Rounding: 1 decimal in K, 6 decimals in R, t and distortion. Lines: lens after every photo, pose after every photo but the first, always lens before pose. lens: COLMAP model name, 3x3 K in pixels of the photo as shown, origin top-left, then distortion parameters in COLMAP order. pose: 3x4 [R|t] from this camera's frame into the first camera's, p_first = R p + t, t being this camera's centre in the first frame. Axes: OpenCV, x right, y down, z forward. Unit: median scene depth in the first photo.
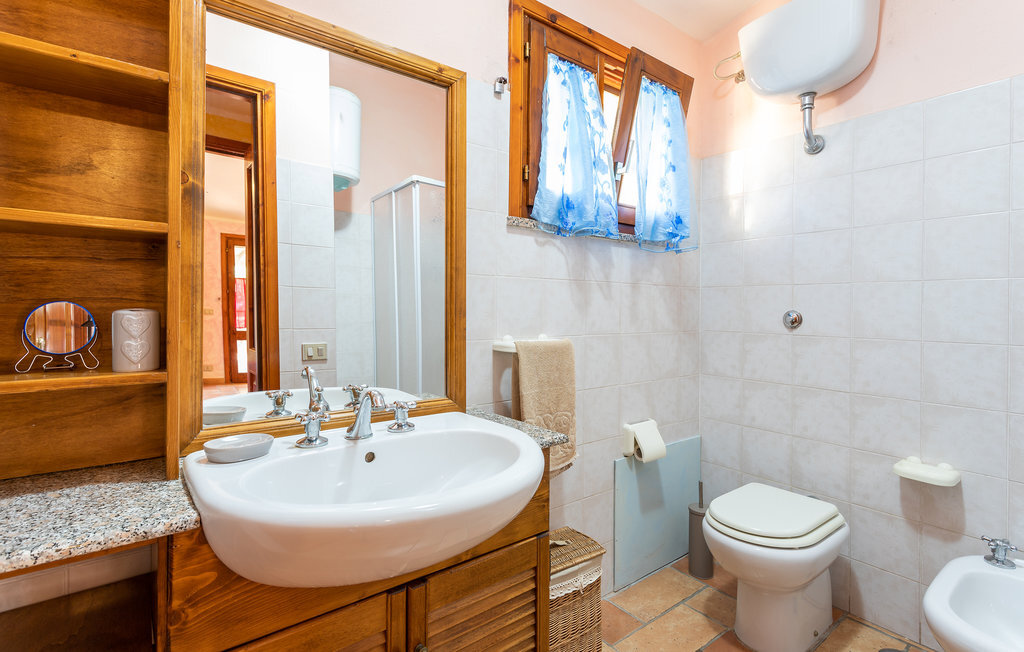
lens RADIAL K [[478.3, 0, 512.4], [0, 478.3, 298.3], [0, 0, 1]] dist [0.000859, 0.000909]
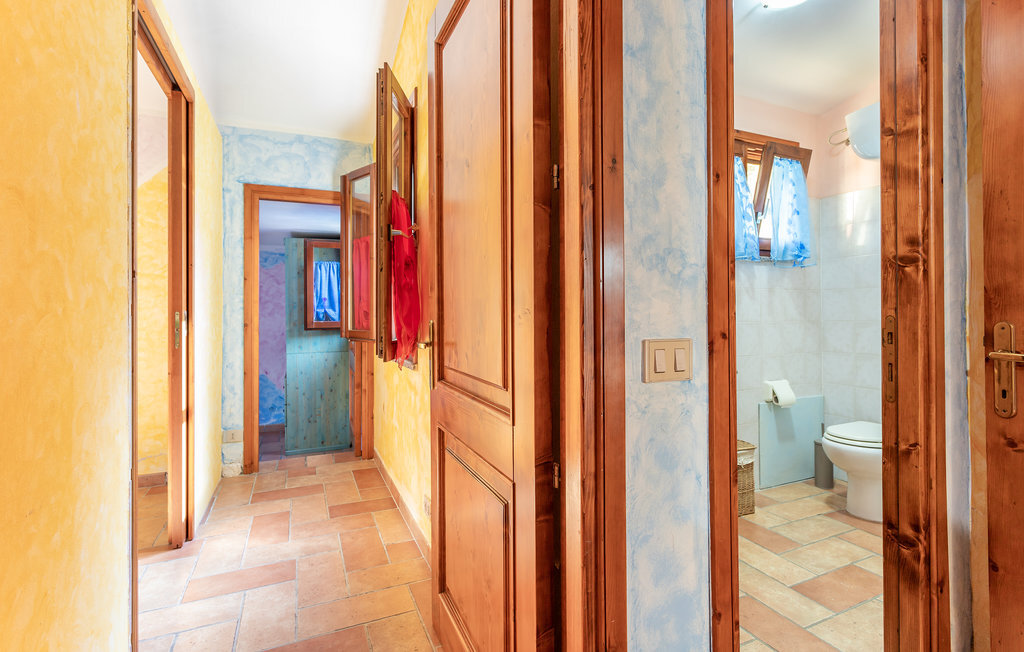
lens RADIAL K [[478.3, 0, 514.7], [0, 478.3, 300.5], [0, 0, 1]] dist [0.000859, 0.000909]
pose [[0.973417, -0.016433, -0.228450, -0.197352], [0.015746, 0.999864, -0.004828, 0.001589], [0.228498, 0.001103, 0.973544, -0.690522]]
